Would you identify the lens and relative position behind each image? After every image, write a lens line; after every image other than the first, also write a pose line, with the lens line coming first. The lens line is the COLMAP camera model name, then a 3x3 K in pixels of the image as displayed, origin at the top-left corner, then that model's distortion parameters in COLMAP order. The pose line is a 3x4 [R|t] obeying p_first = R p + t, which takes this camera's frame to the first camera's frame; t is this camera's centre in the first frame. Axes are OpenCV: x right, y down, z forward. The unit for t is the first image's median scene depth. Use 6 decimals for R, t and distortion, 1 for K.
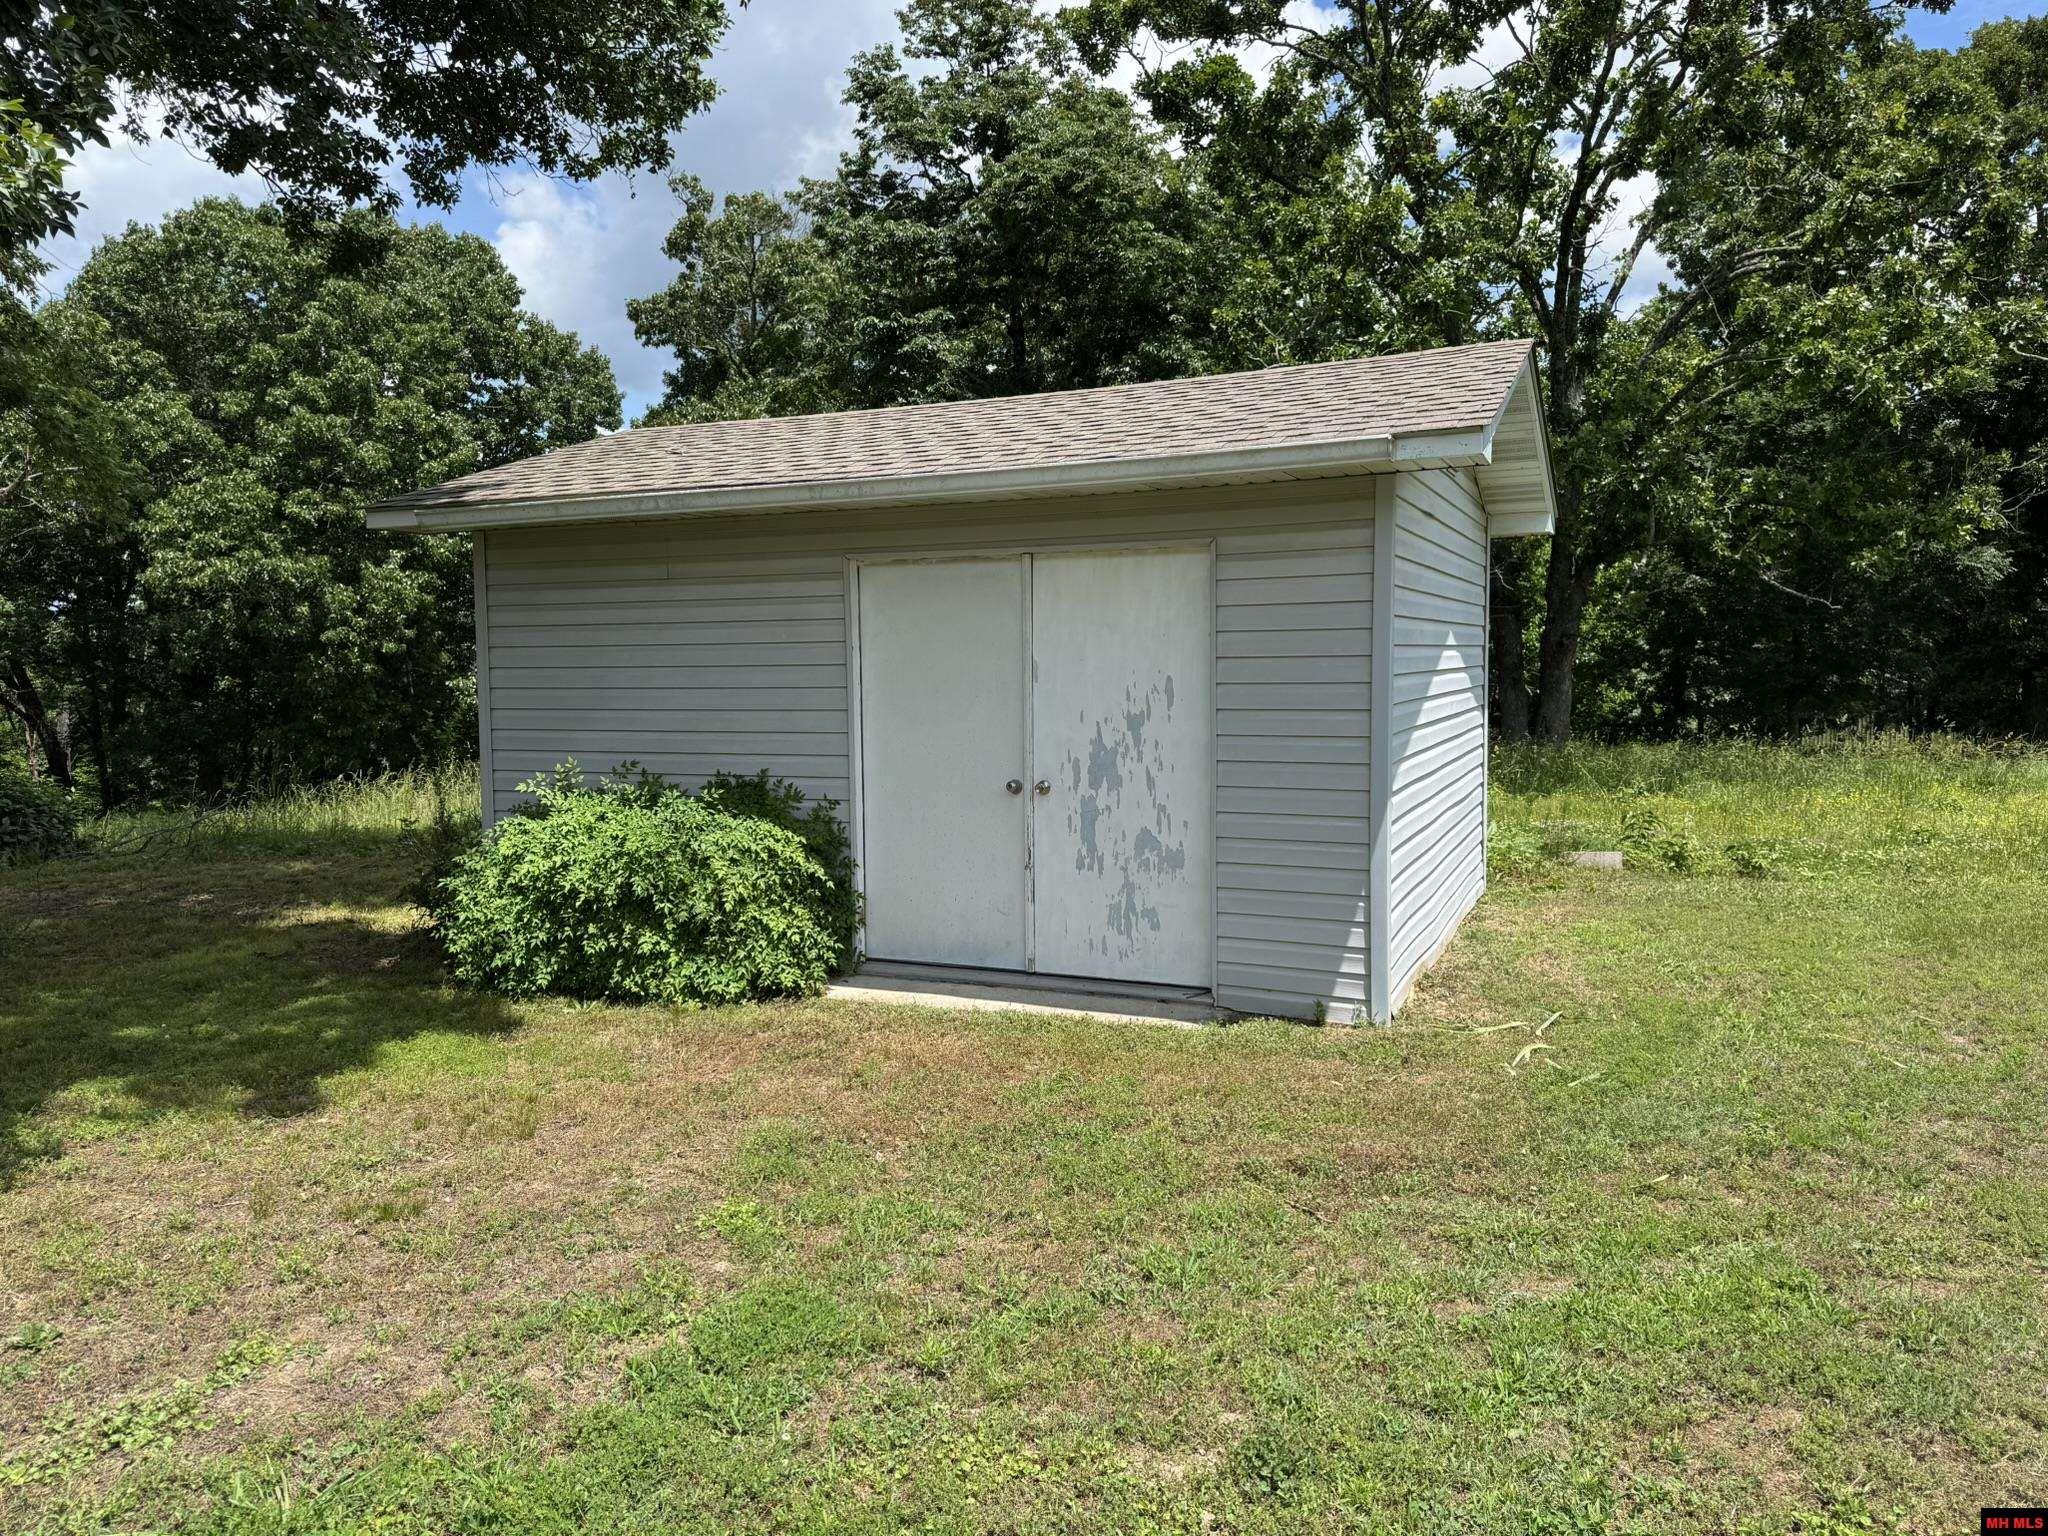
lens RADIAL K [[1399.7, 0, 1024.0], [0, 1399.7, 768.0], [0, 0, 1]] dist [0.002535, 0.000157]
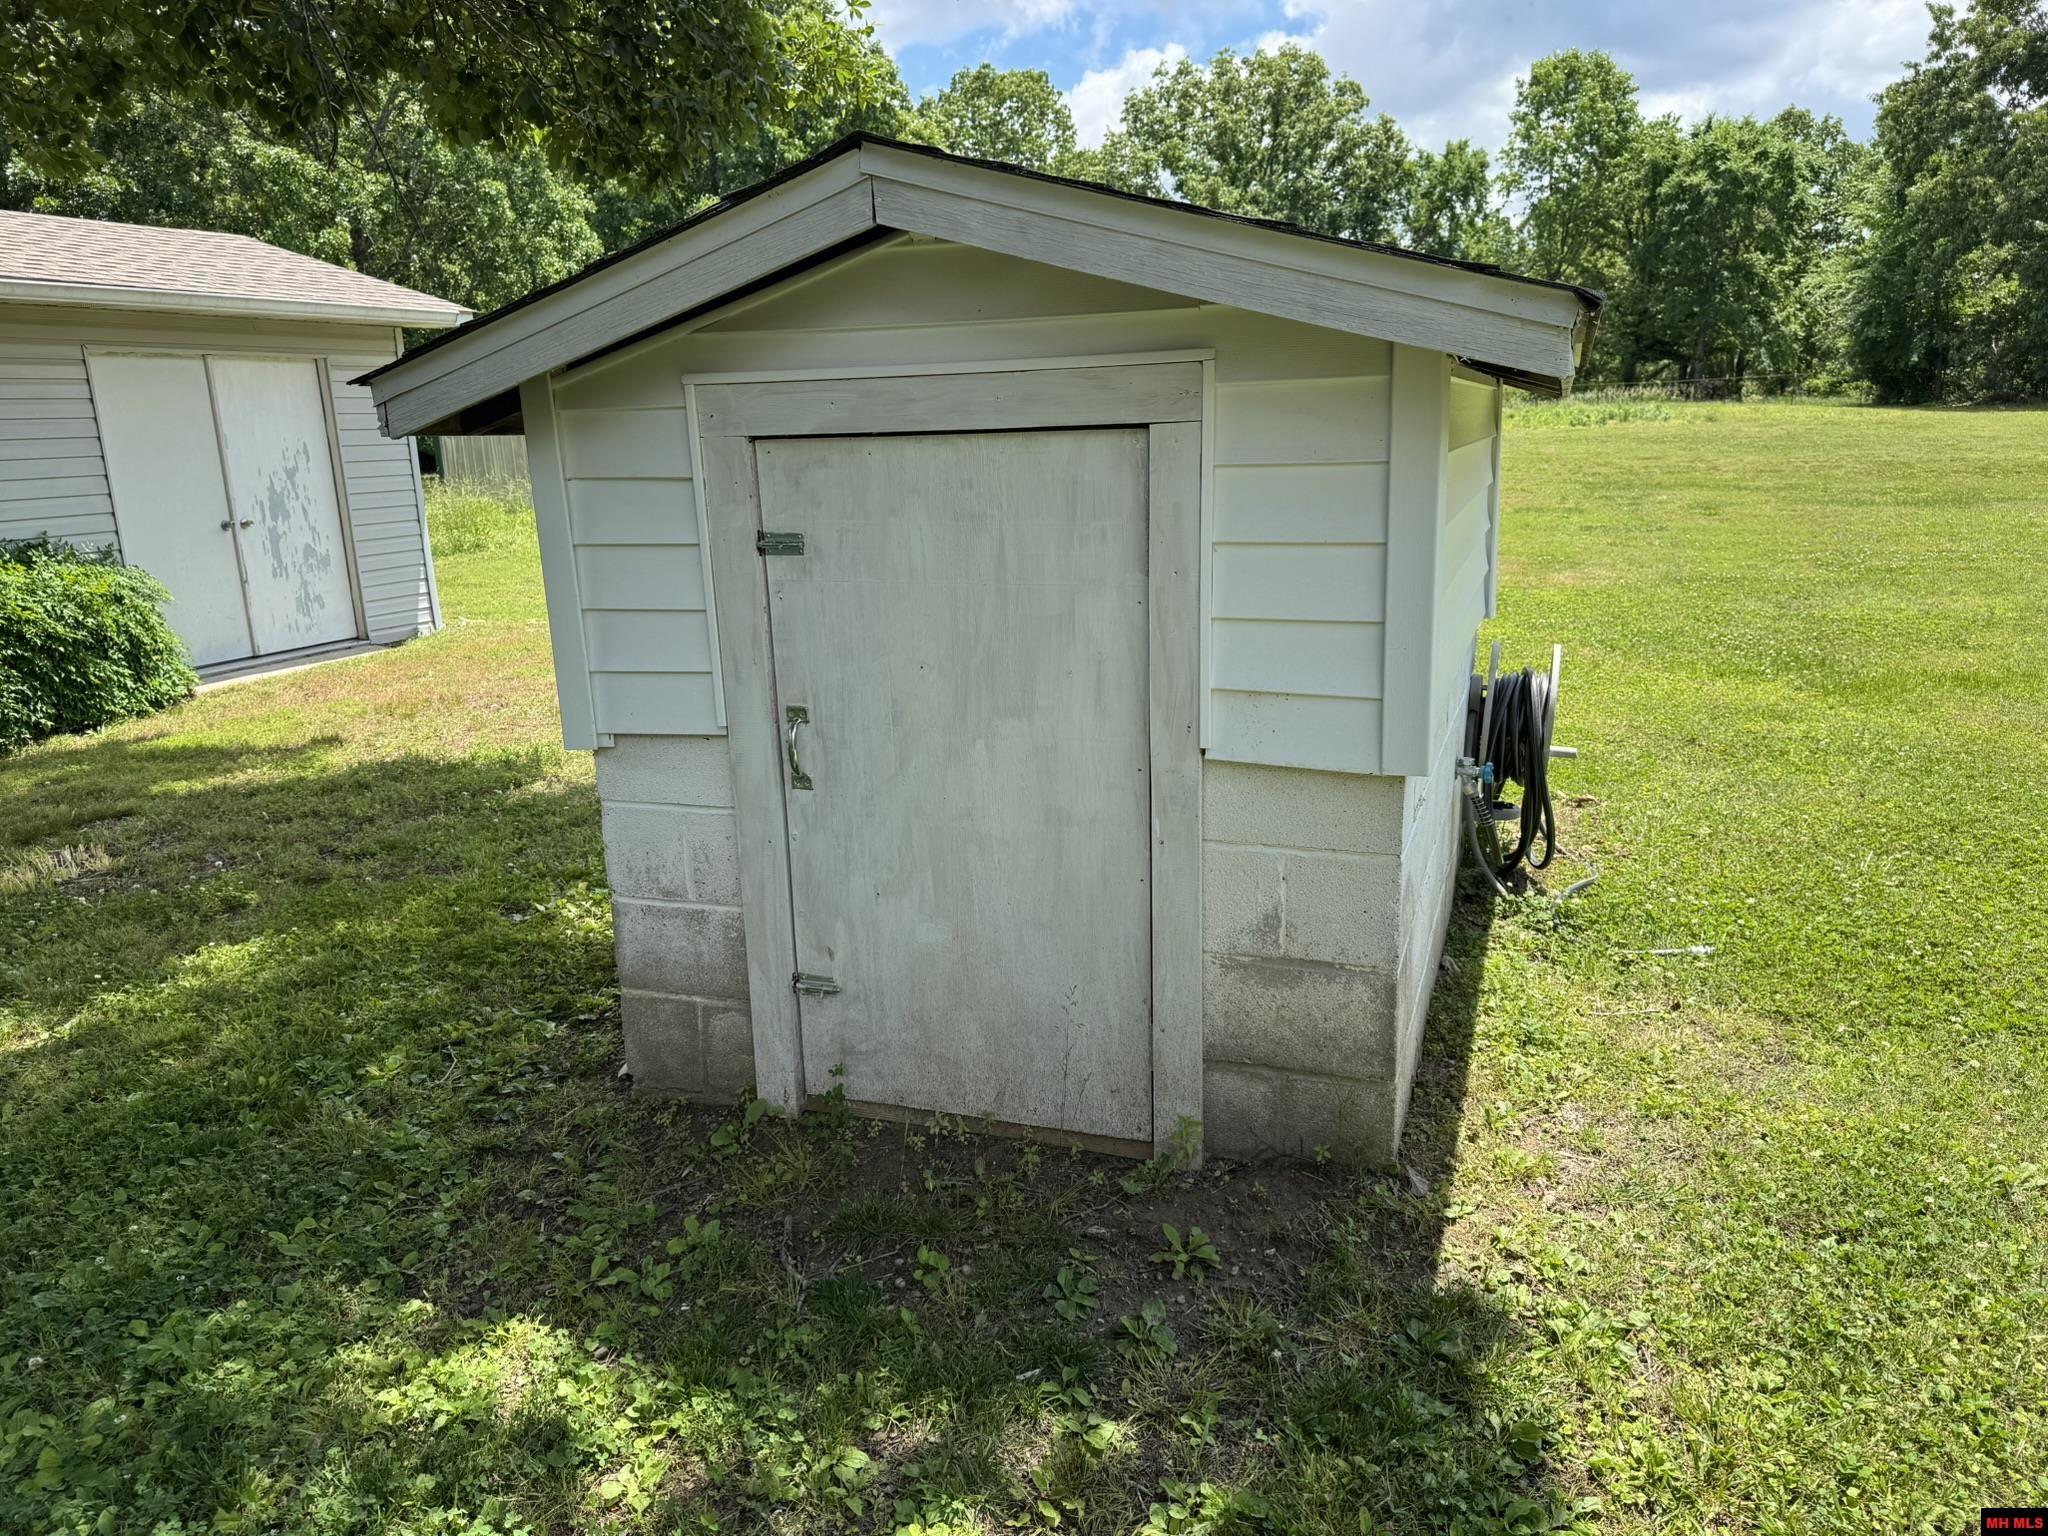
lens RADIAL K [[1399.7, 0, 1024.0], [0, 1399.7, 768.0], [0, 0, 1]] dist [0.002535, 0.000157]
pose [[-0.053069, -0.228231, 0.972160, -1.503957], [0.111275, 0.966117, 0.232887, 0.010390], [-0.992372, 0.120536, -0.025875, 0.277959]]
